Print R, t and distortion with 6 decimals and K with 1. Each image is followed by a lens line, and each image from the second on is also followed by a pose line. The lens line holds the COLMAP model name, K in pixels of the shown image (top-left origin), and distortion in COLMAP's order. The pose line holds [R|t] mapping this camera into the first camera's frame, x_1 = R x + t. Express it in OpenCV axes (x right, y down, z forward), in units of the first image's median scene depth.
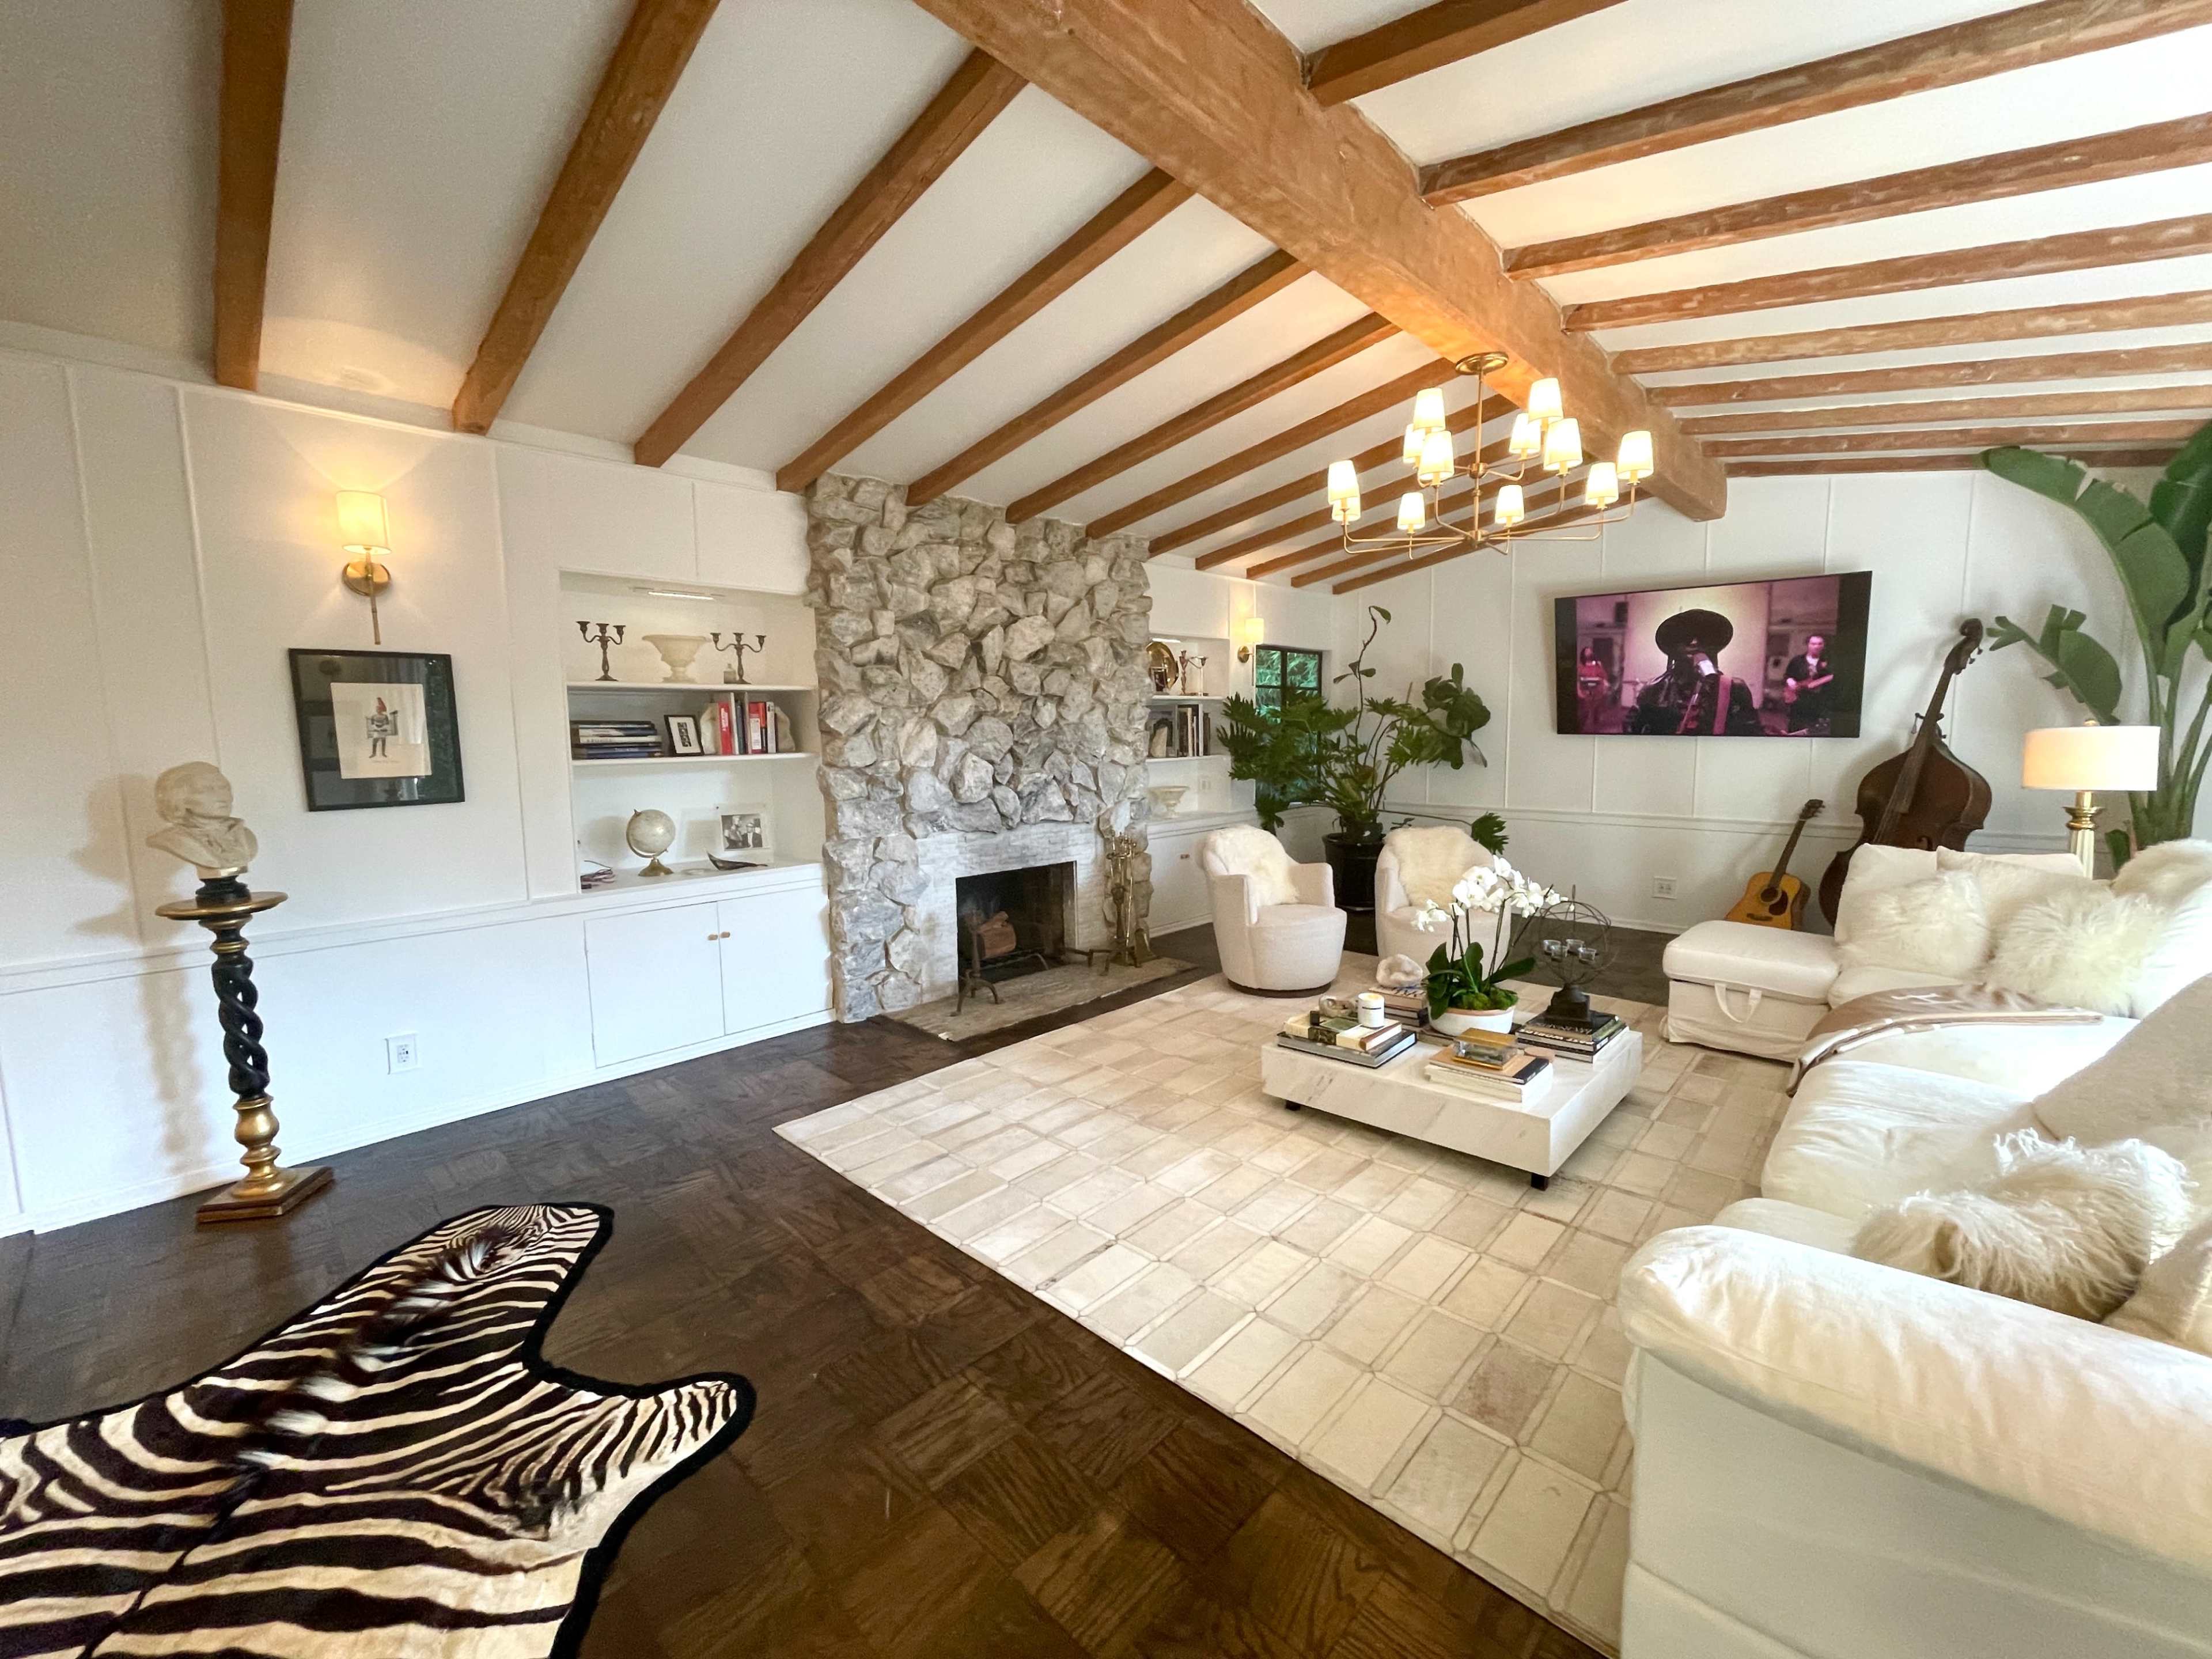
lens RADIAL K [[893.6, 0, 1102.9], [0, 893.6, 824.1], [0, 0, 1]] dist [-0.001720, -0.000475]
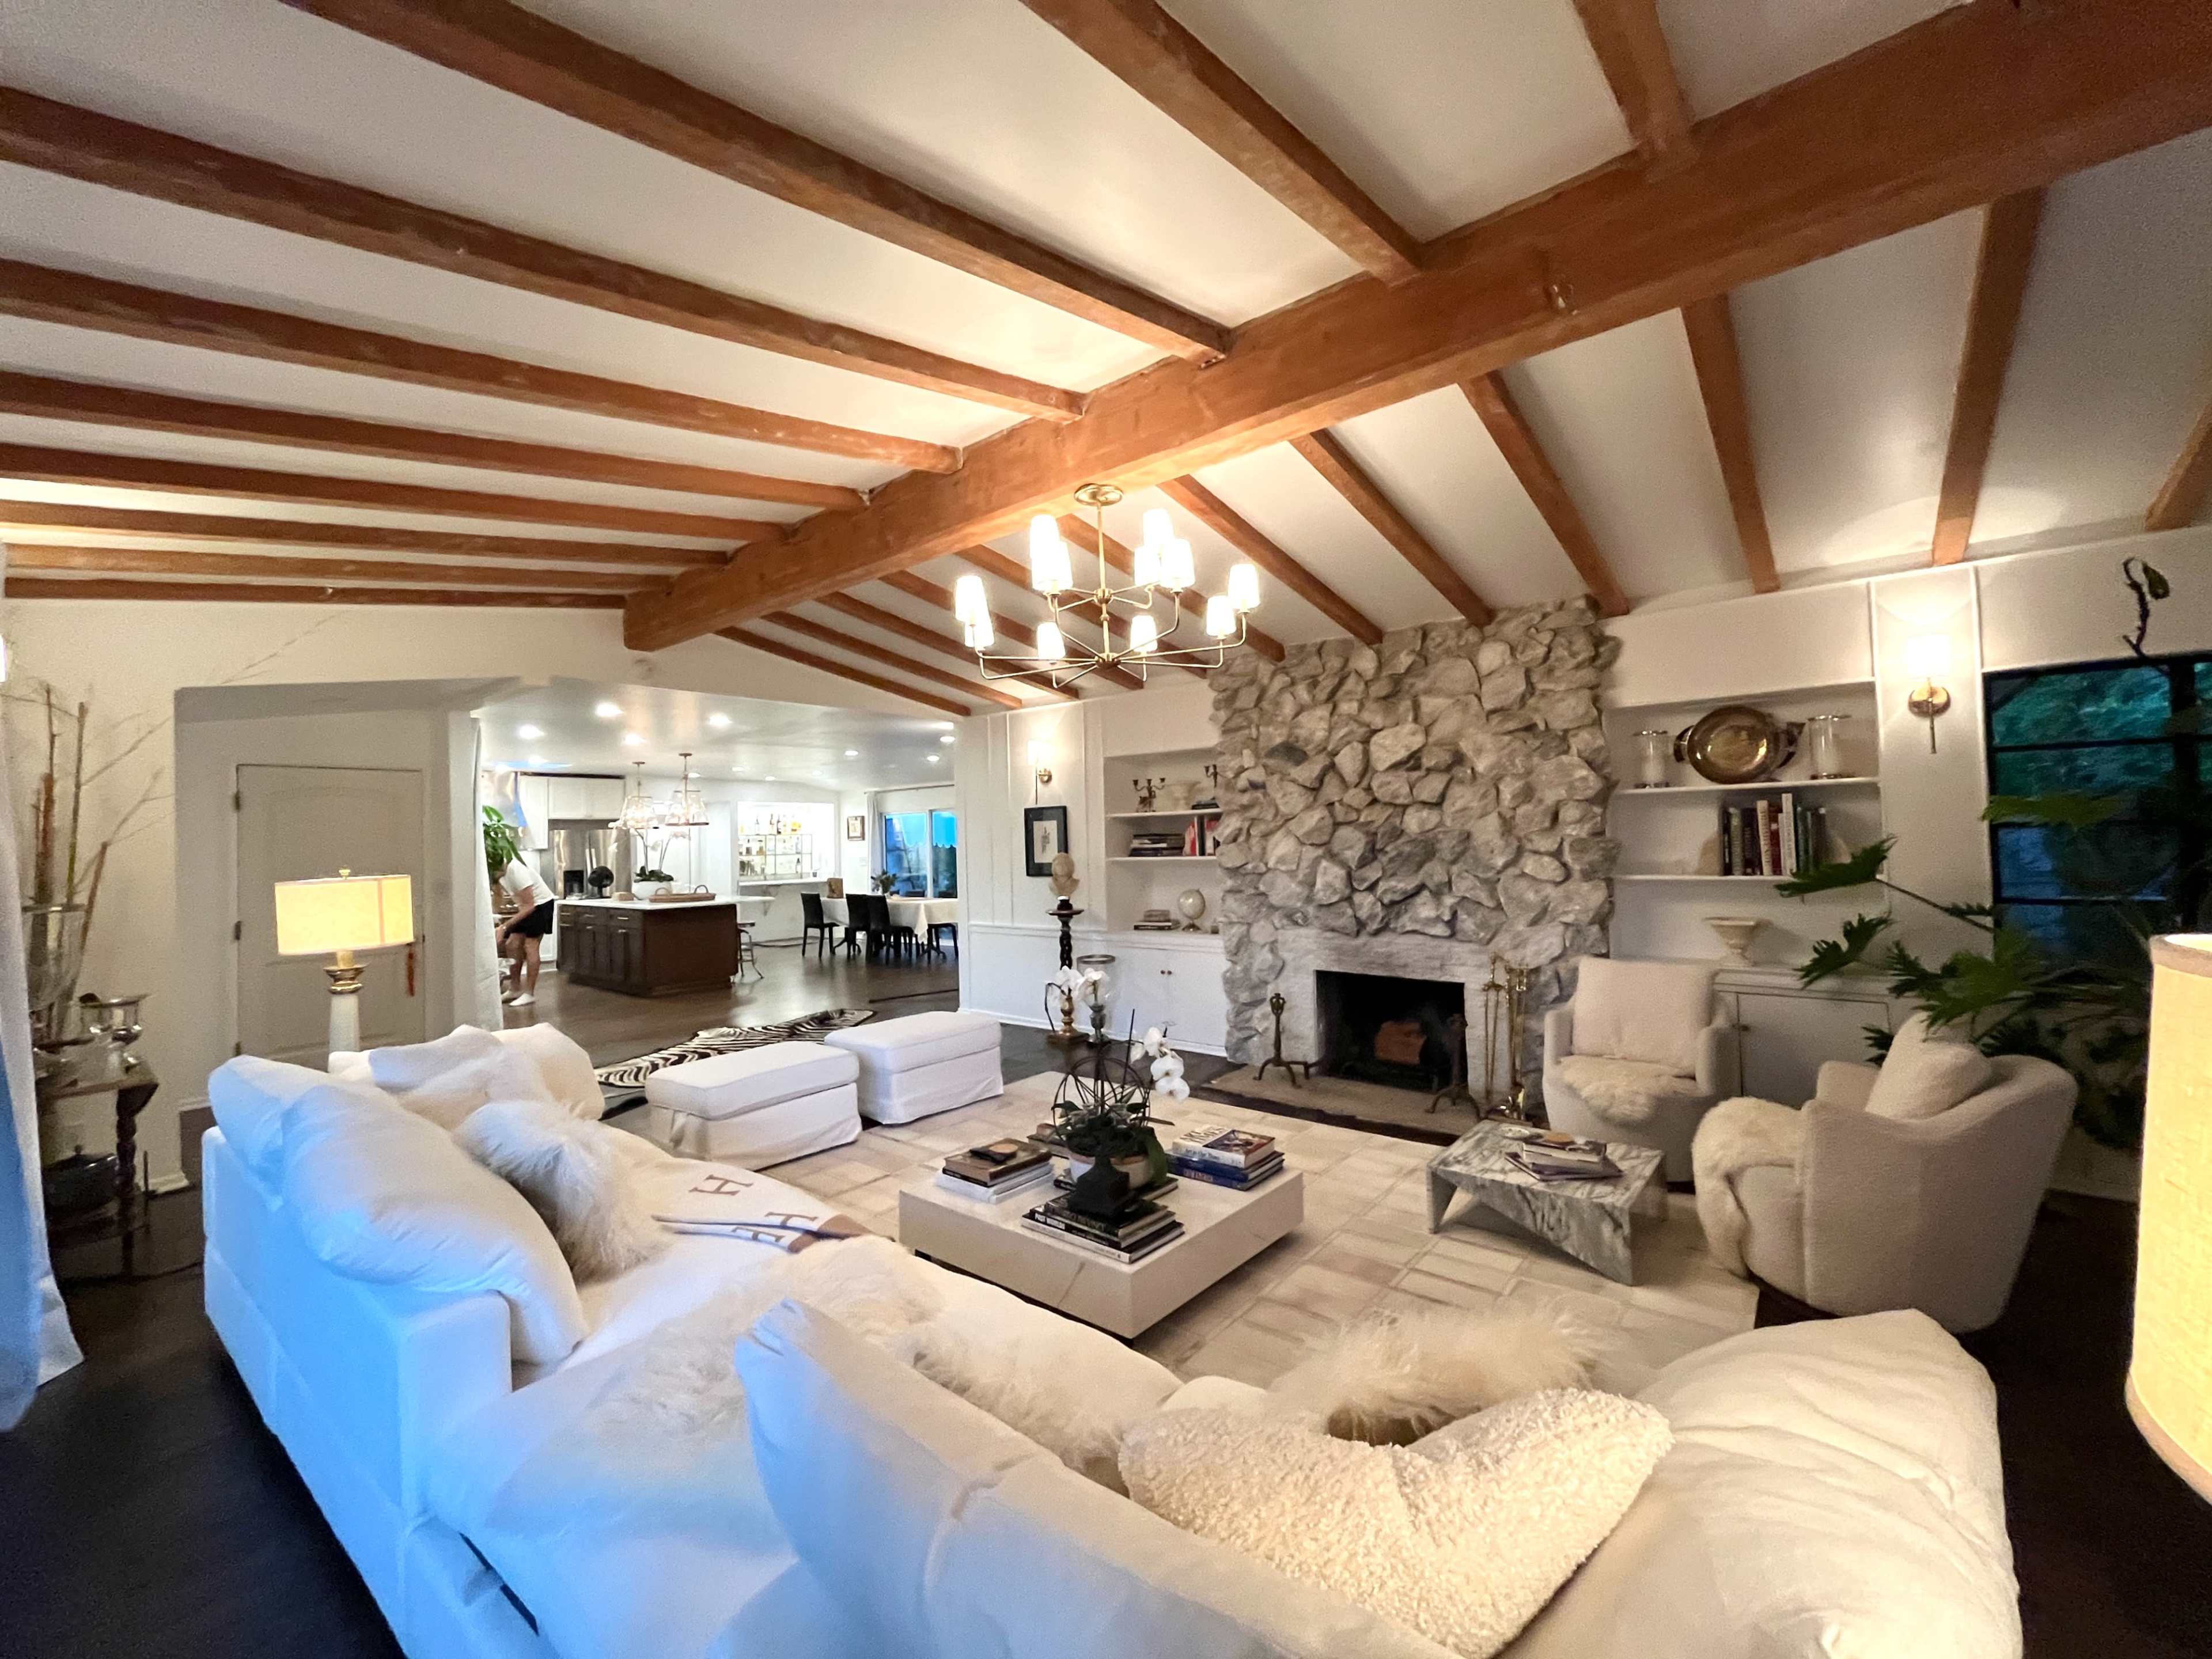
lens RADIAL K [[893.6, 0, 1105.3], [0, 893.6, 823.1], [0, 0, 1]] dist [-0.001720, -0.000475]
pose [[0.091078, -0.013994, -0.995745, 0.972578], [-0.086292, 0.996029, -0.021891, -0.079034], [0.992098, 0.087918, 0.089509, 0.645388]]
